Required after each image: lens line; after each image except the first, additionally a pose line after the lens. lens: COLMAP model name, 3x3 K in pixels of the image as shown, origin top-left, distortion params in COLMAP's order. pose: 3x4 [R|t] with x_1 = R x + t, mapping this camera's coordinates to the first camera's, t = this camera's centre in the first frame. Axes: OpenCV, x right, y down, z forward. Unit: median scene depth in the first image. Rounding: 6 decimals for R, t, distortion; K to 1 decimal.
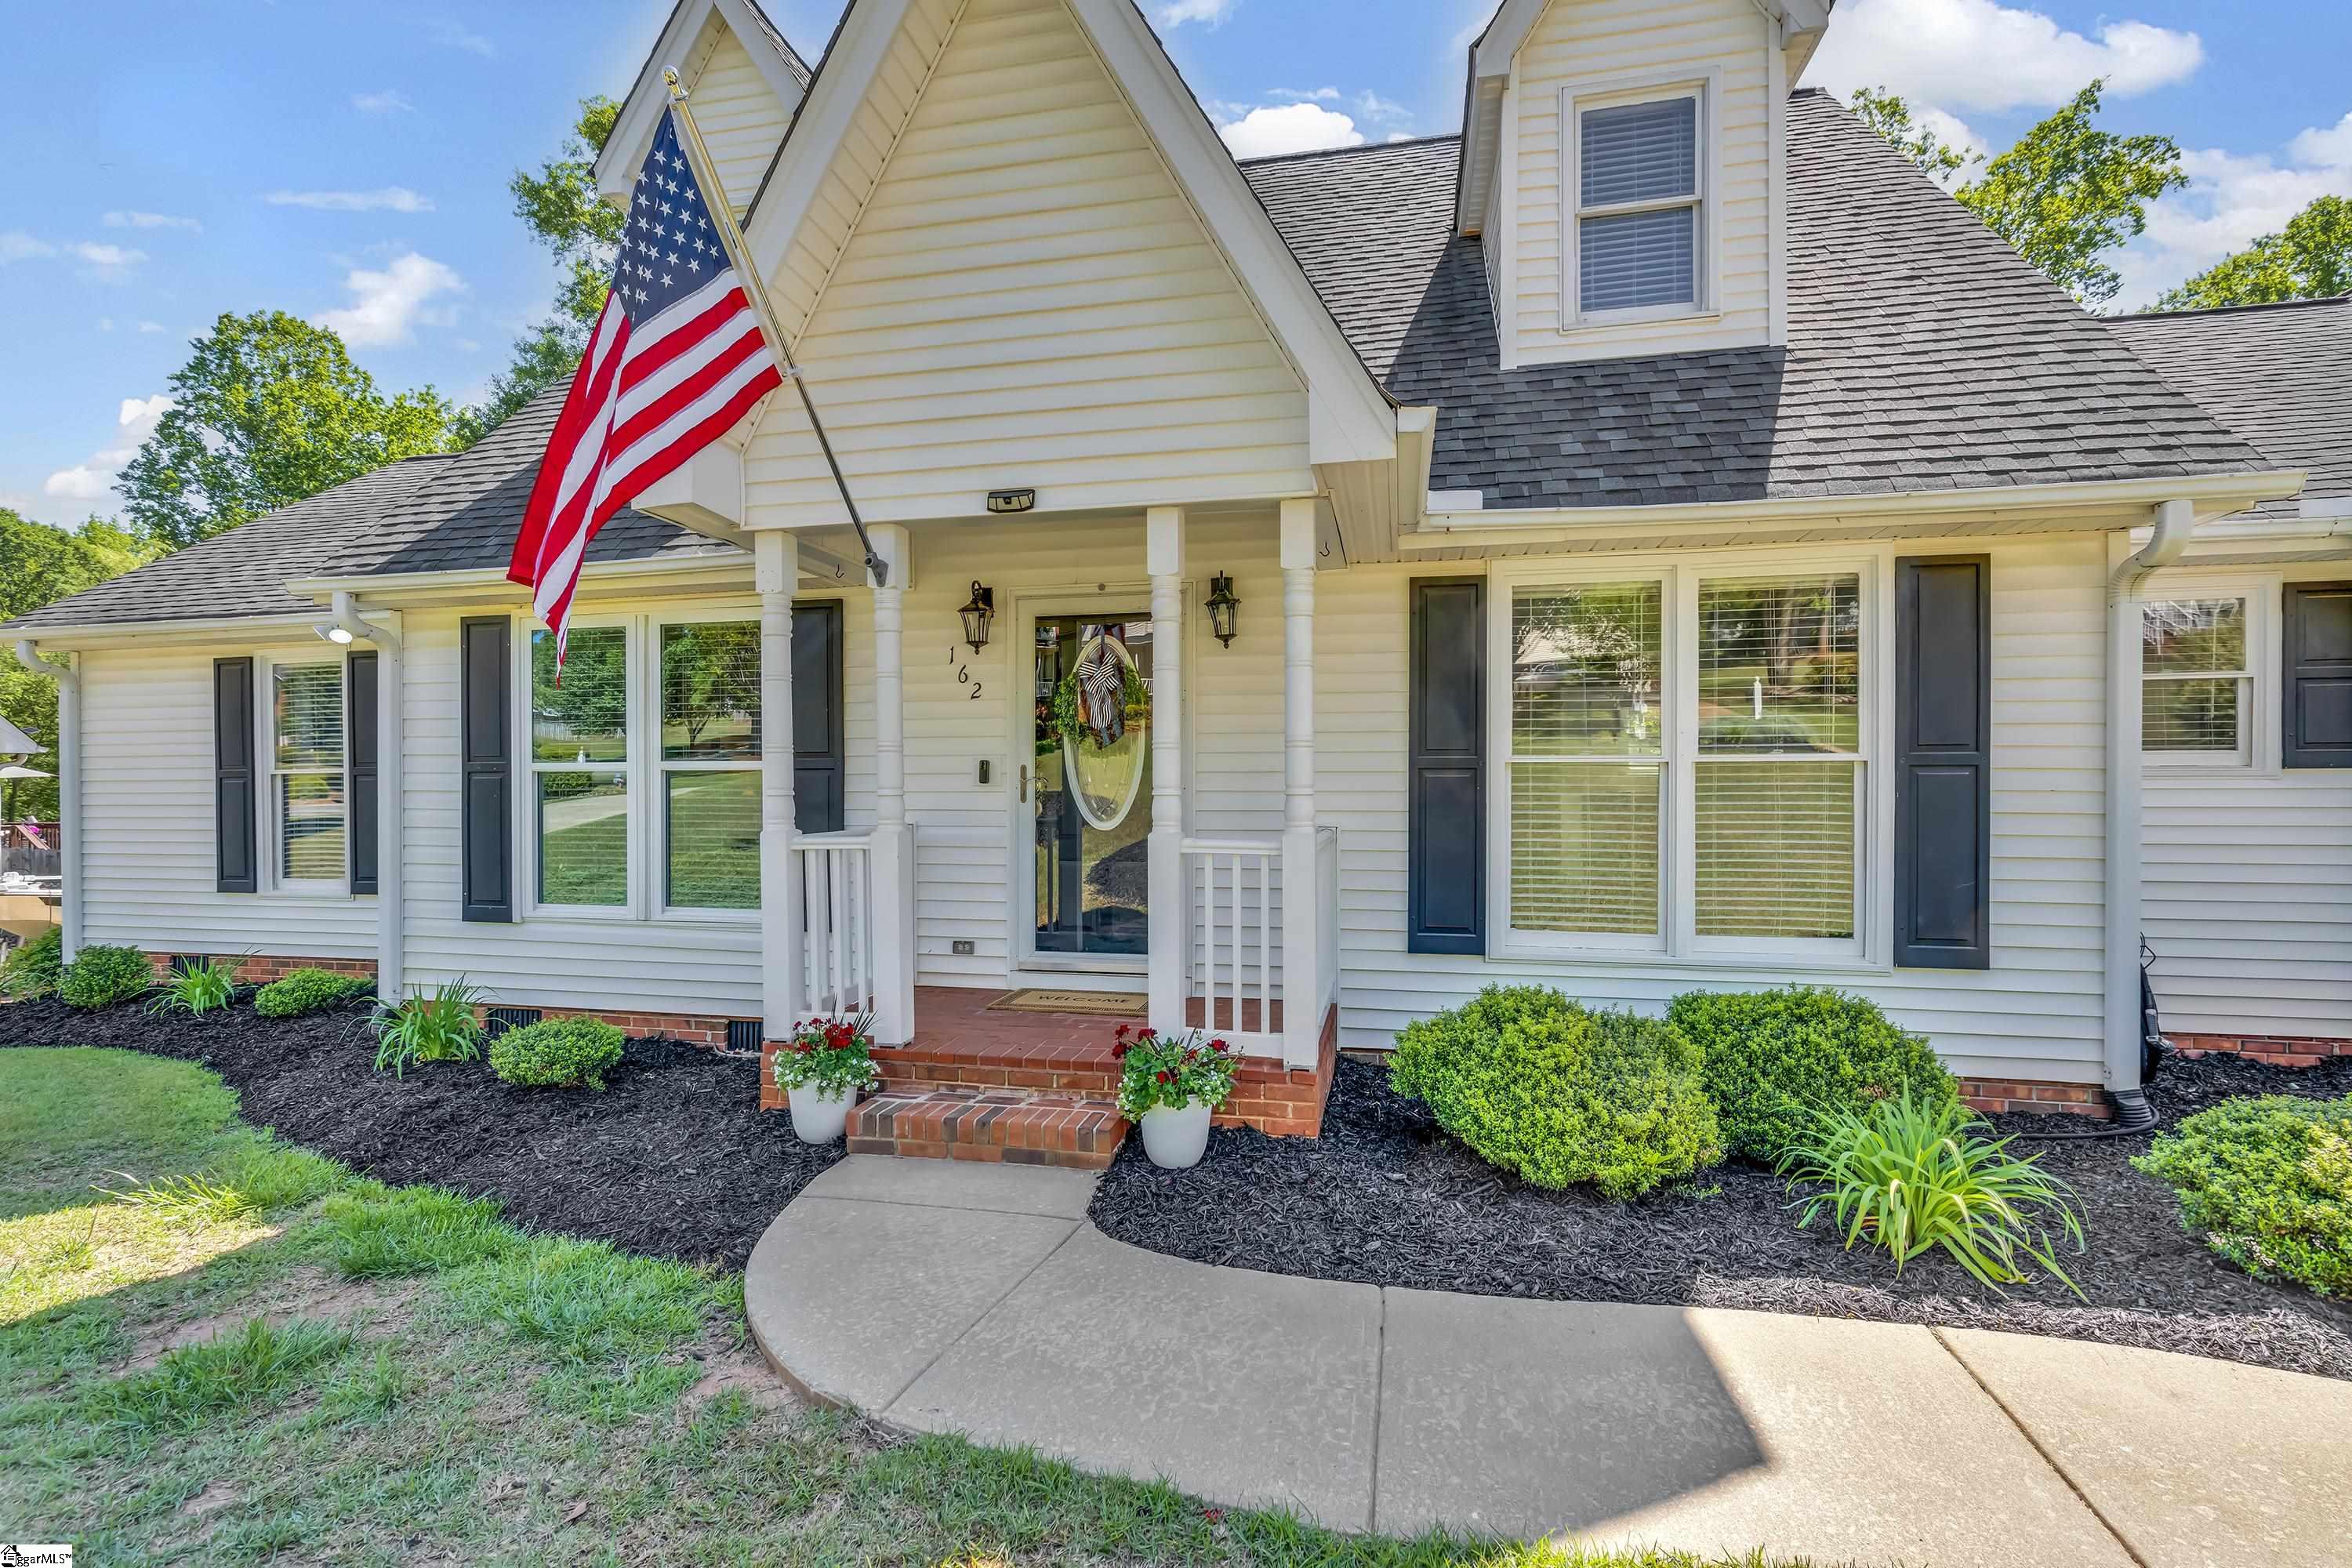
lens RADIAL K [[933.7, 0, 1176.0], [0, 933.7, 784.0], [0, 0, 1]] dist [-0.001148, -0.000214]
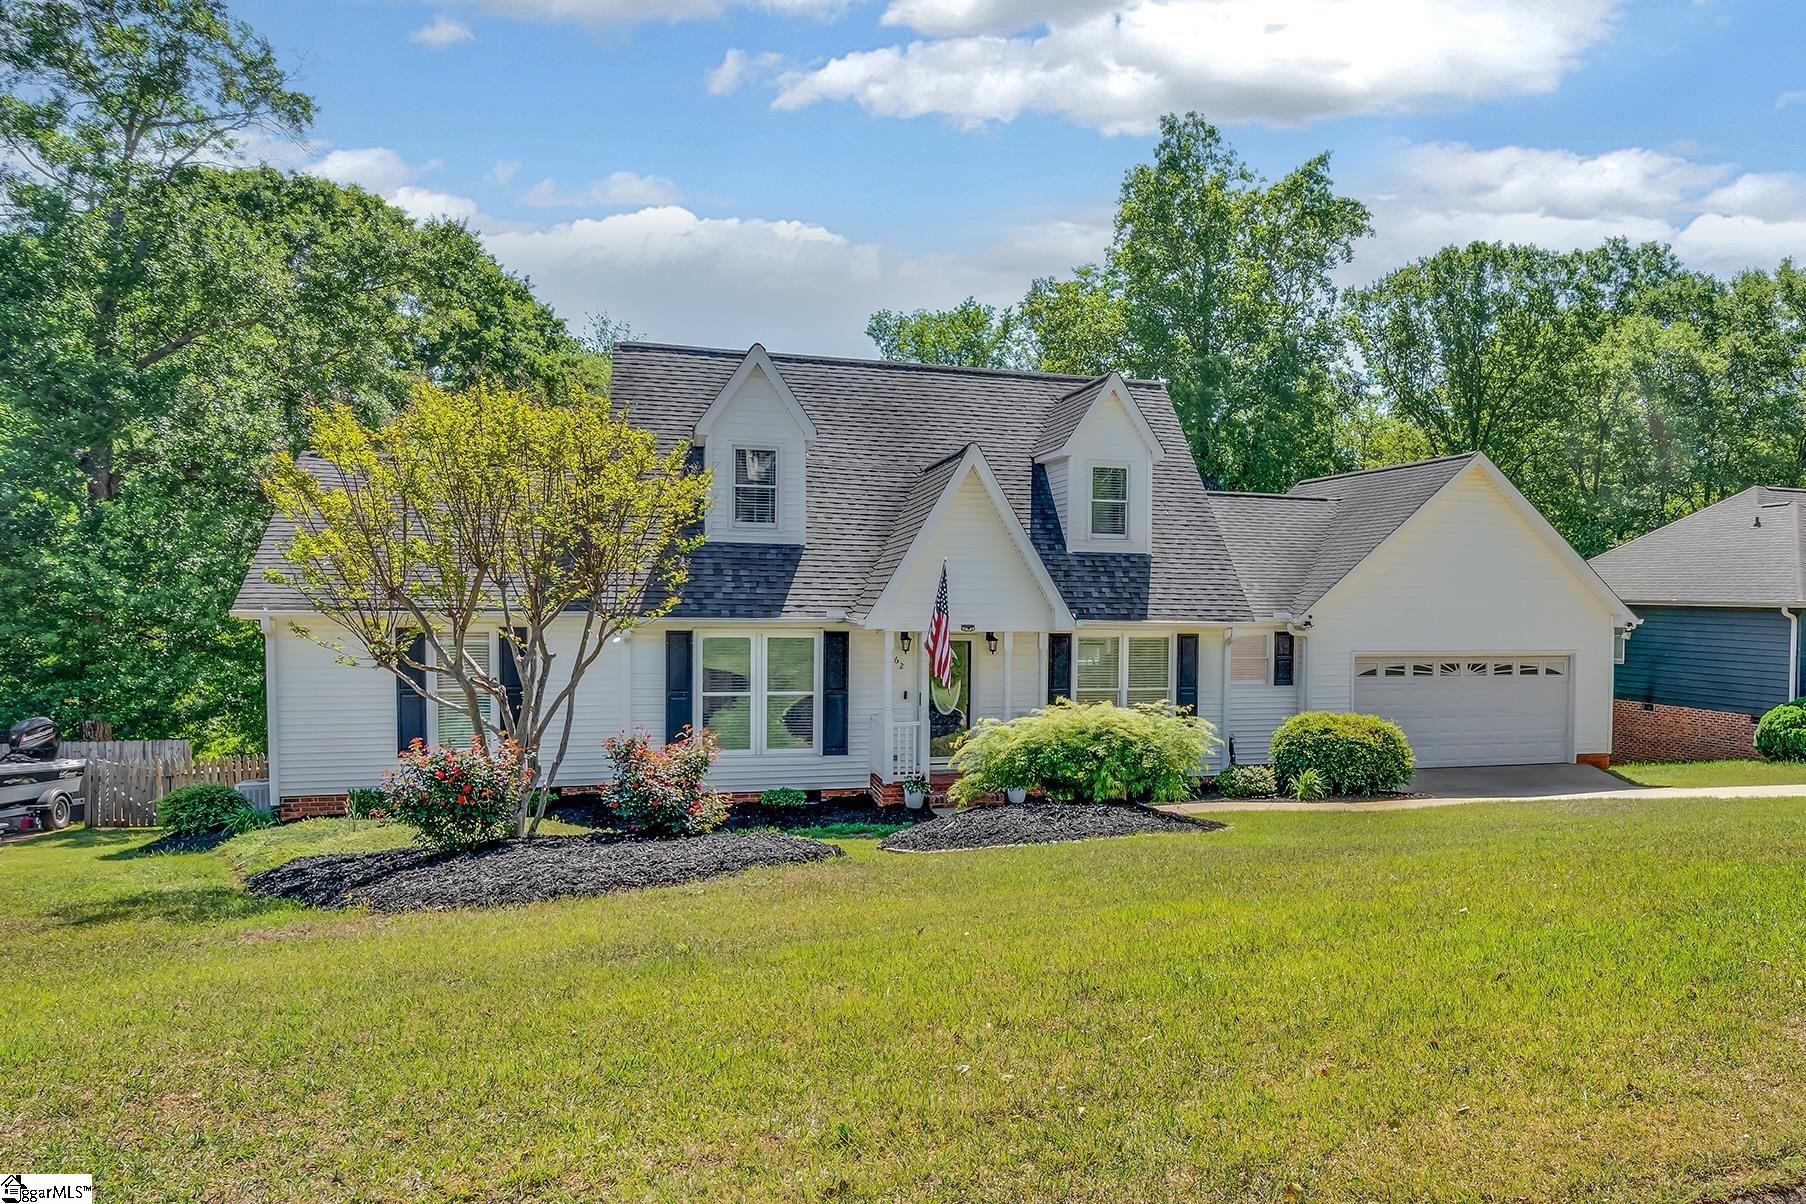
lens RADIAL K [[1186.3, 0, 903.0], [0, 1186.3, 602.0], [0, 0, 1]] dist [0.001481, 0.000263]
pose [[0.926064, 0.004271, 0.377342, -1.581002], [-0.003610, 0.999990, -0.002461, -0.288064], [-0.377349, 0.000917, 0.926071, -2.319233]]
